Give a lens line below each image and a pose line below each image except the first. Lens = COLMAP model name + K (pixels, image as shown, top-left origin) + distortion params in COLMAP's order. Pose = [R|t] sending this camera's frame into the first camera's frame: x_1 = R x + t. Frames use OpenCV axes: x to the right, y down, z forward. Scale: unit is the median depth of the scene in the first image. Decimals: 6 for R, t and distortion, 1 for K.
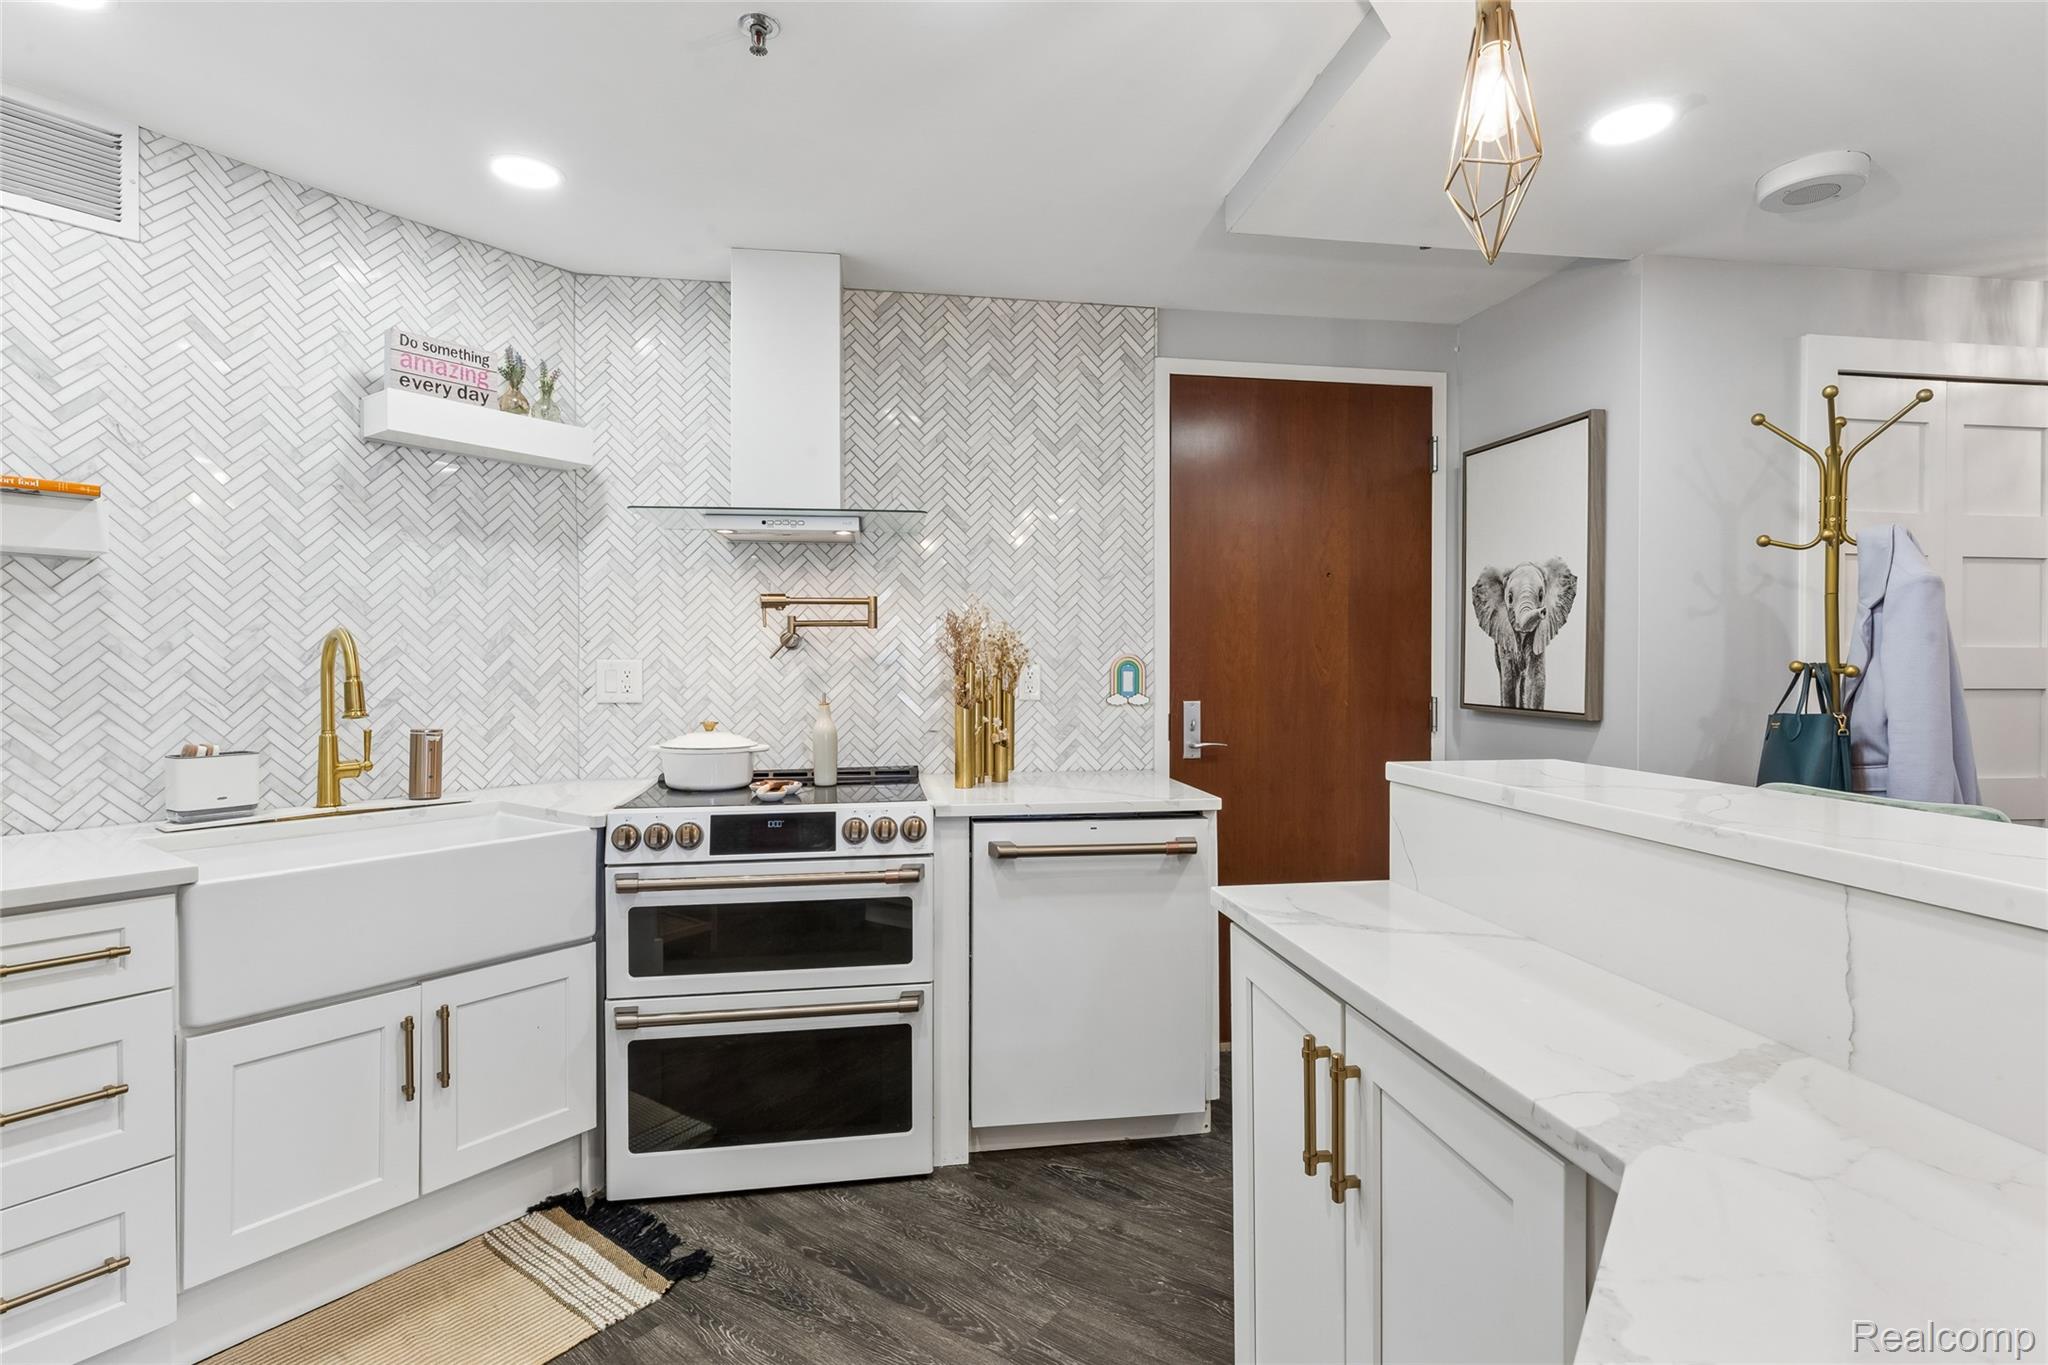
lens RADIAL K [[1001.4, 0, 1024.1], [0, 1001.4, 668.6], [0, 0, 1]] dist [-0.003779, 0.001110]
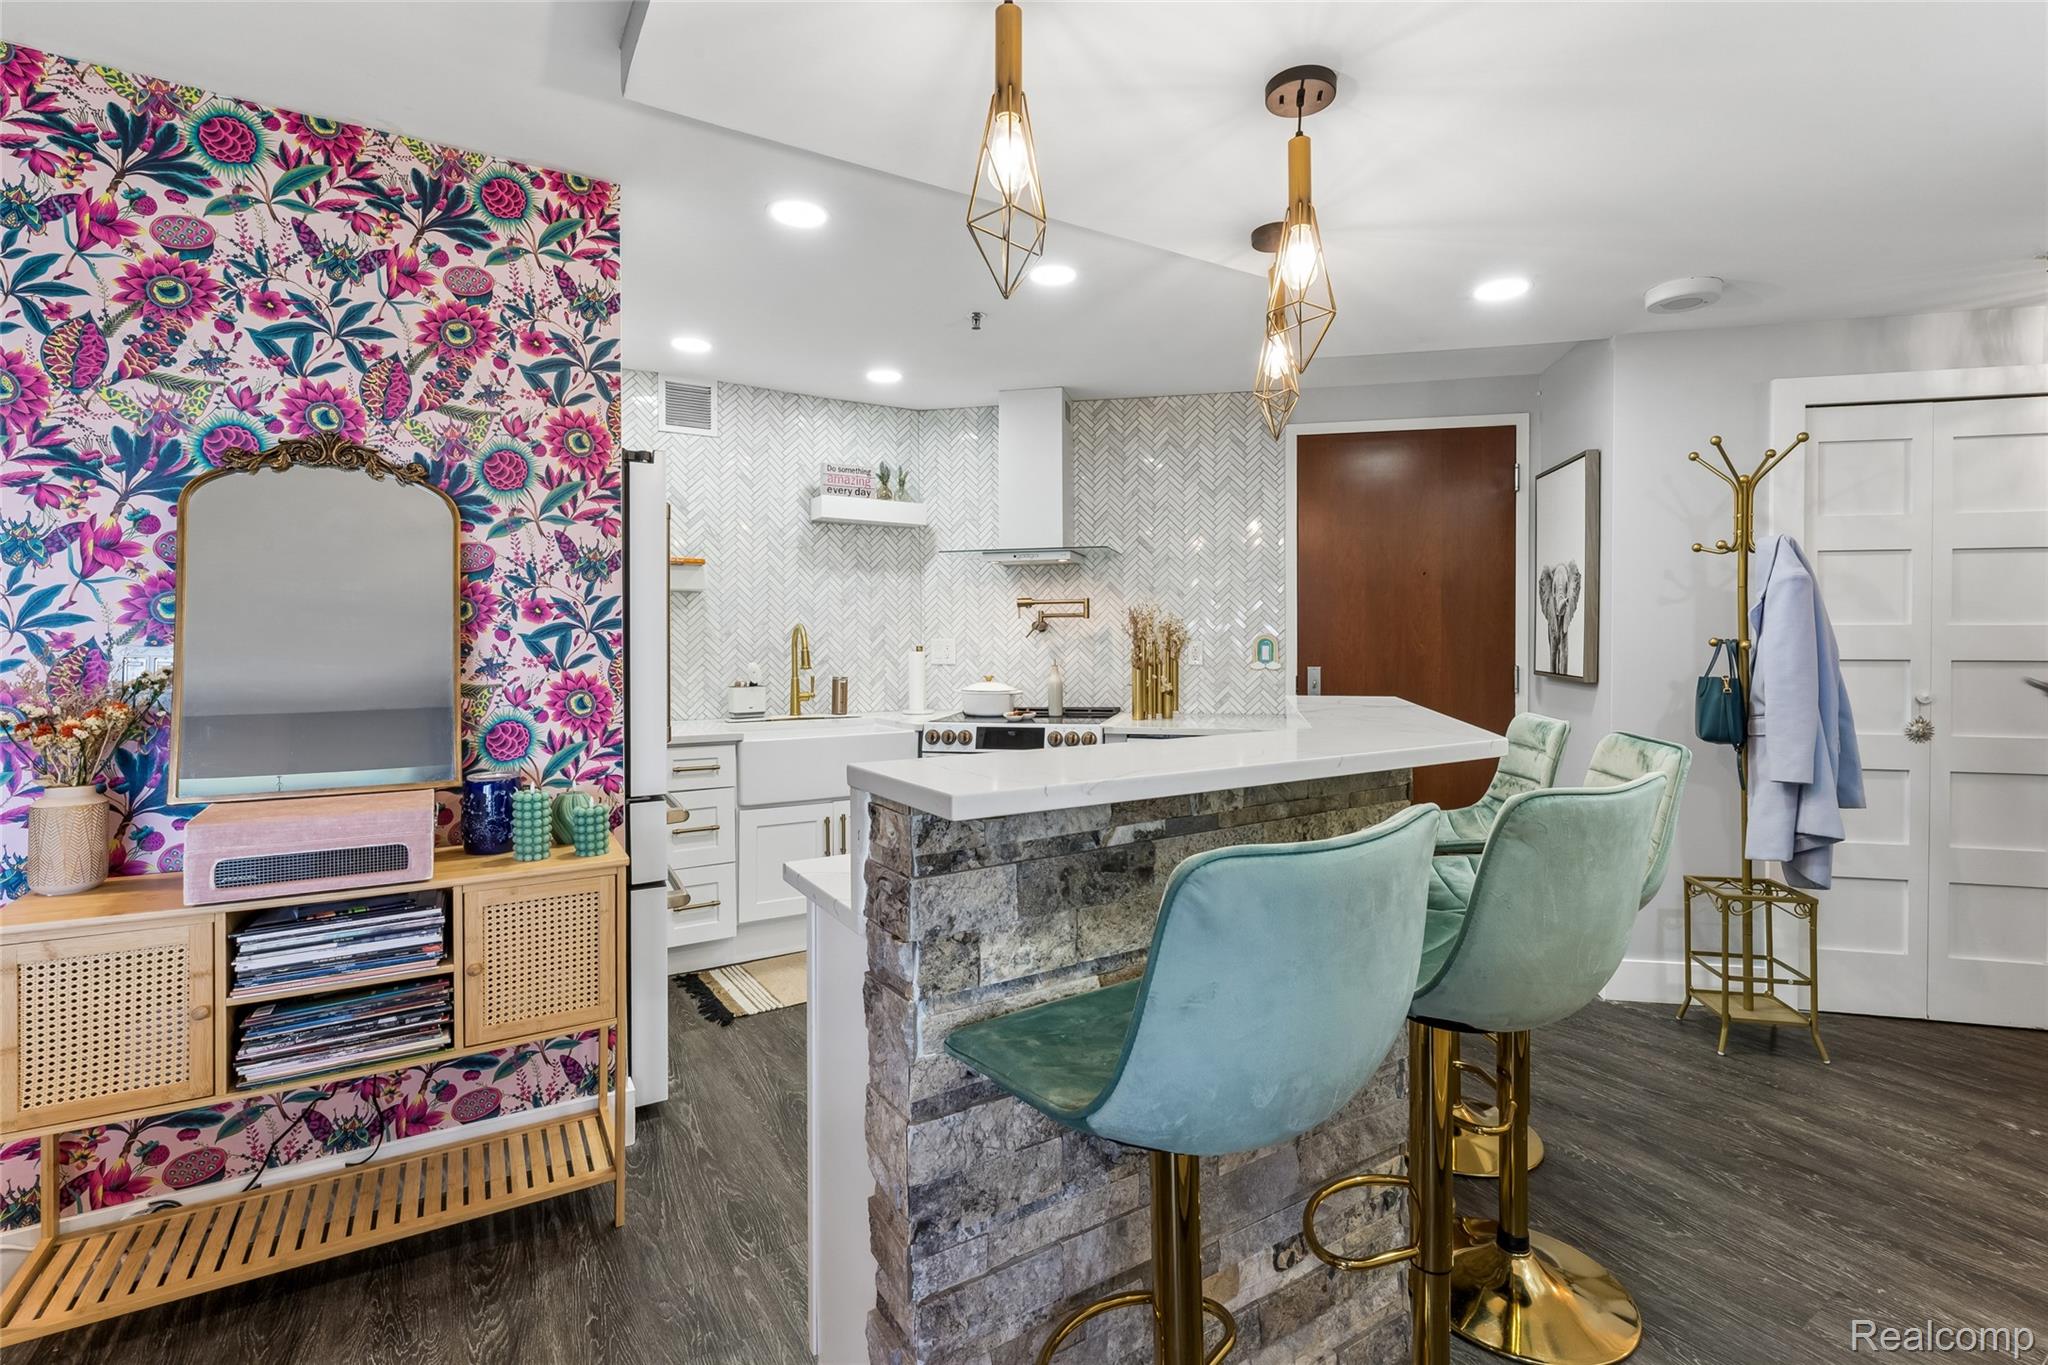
lens RADIAL K [[932.5, 0, 1025.5], [0, 932.5, 656.0], [0, 0, 1]] dist [-0.000579, 0.000743]
pose [[0.929083, 0.004111, -0.369848, 0.311096], [0.000412, 0.999926, 0.012149, 0.001132], [0.369871, -0.011440, 0.929013, -0.413008]]
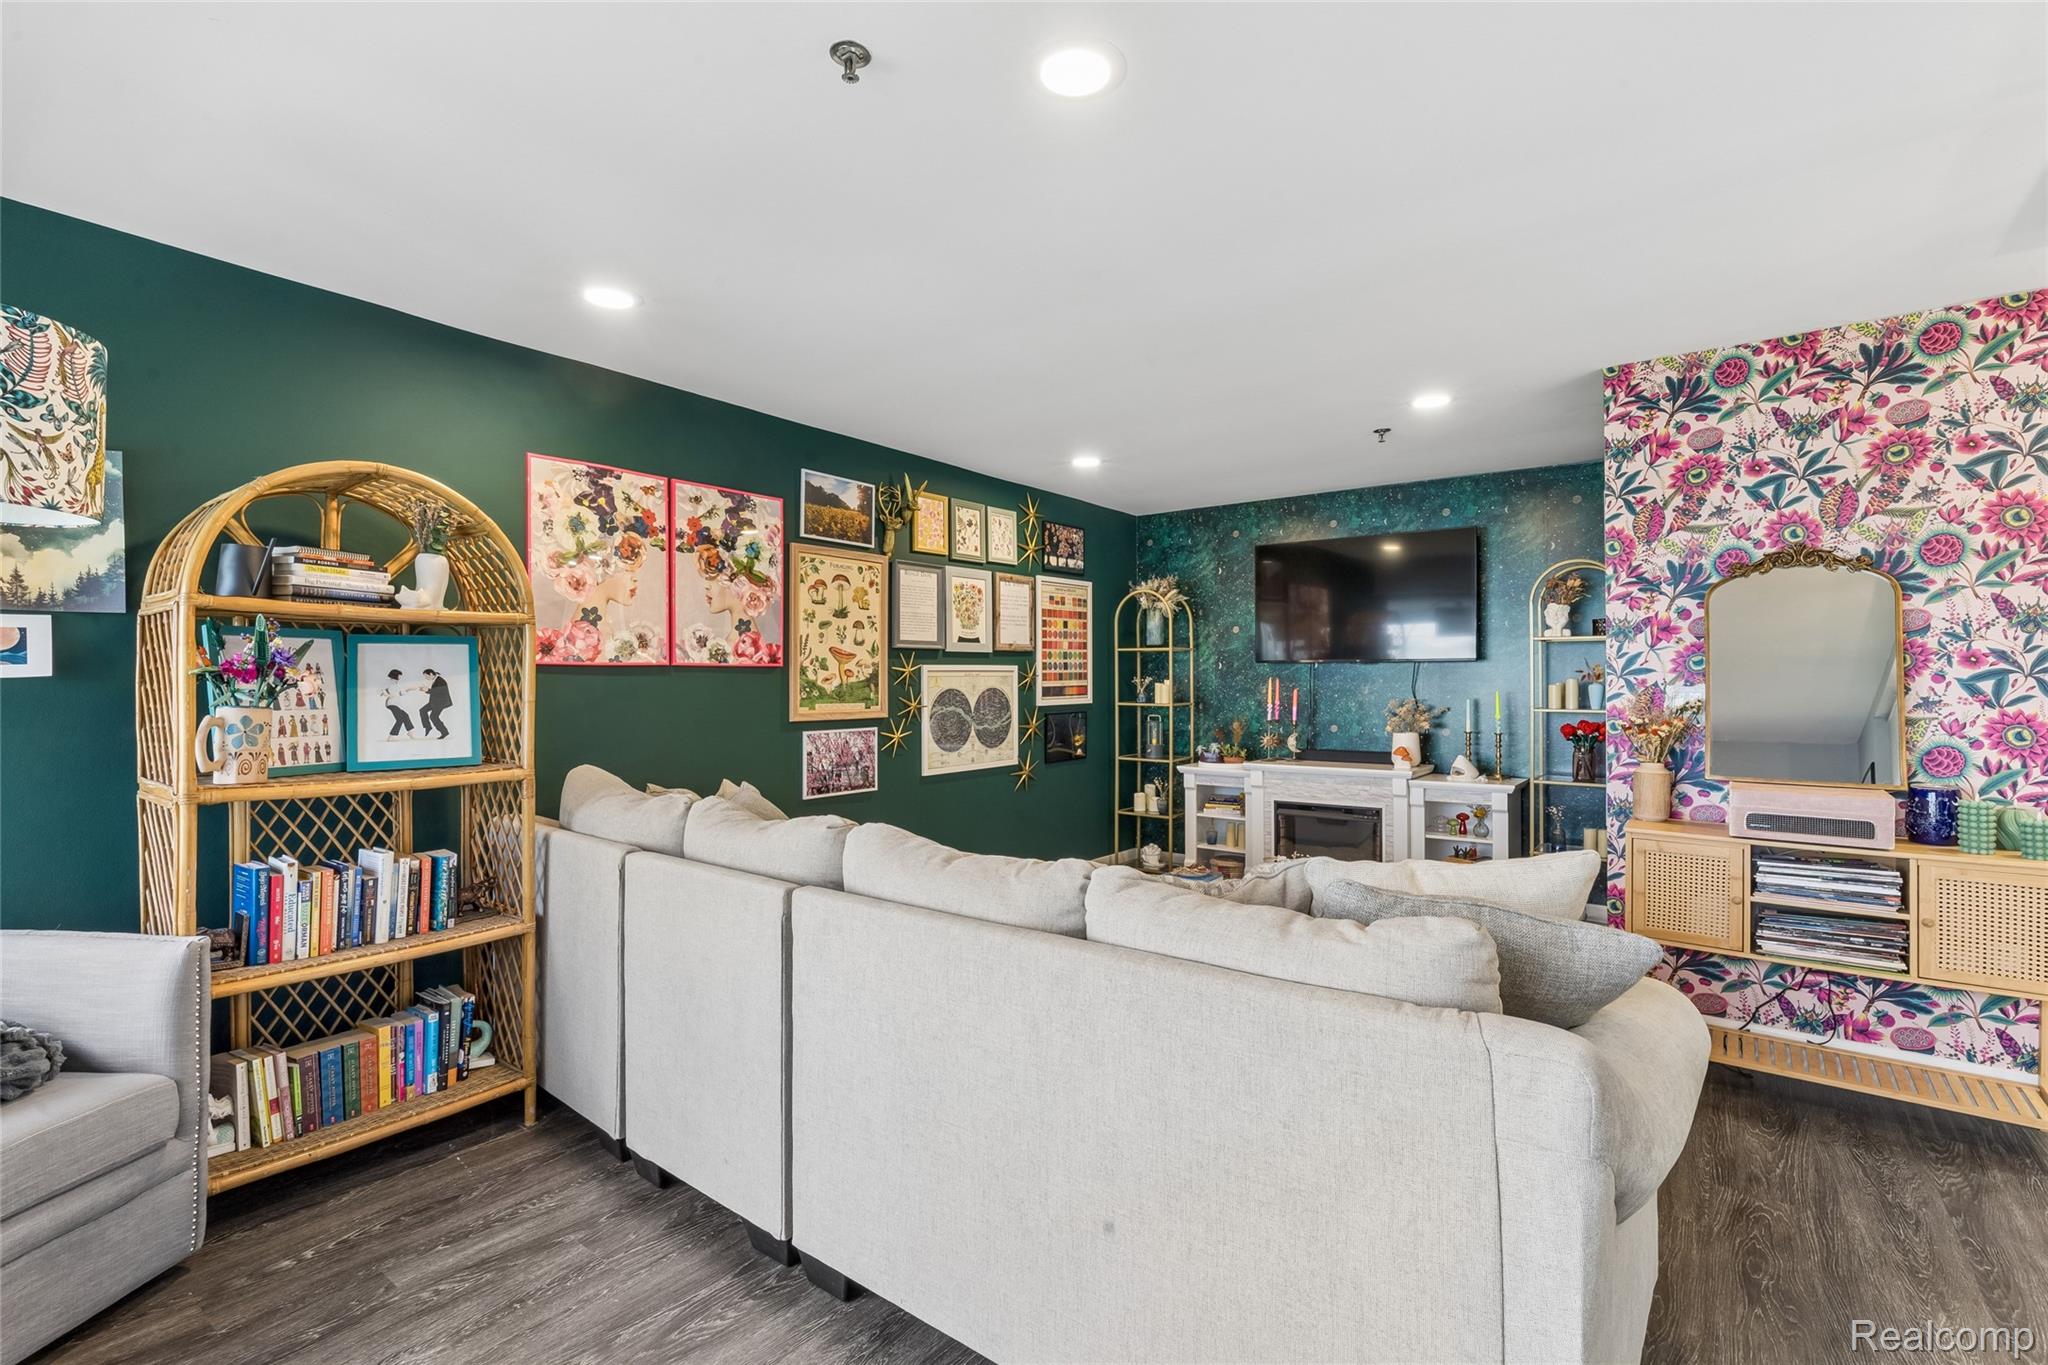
lens RADIAL K [[925.0, 0, 1006.0], [0, 925.0, 673.5], [0, 0, 1]] dist [-0.006509, 0.000075]
pose [[-0.029020, -0.010572, -0.999523, 0.619650], [-0.006090, 0.999927, -0.010399, 0.003309], [0.999560, 0.005785, -0.029082, -0.808746]]
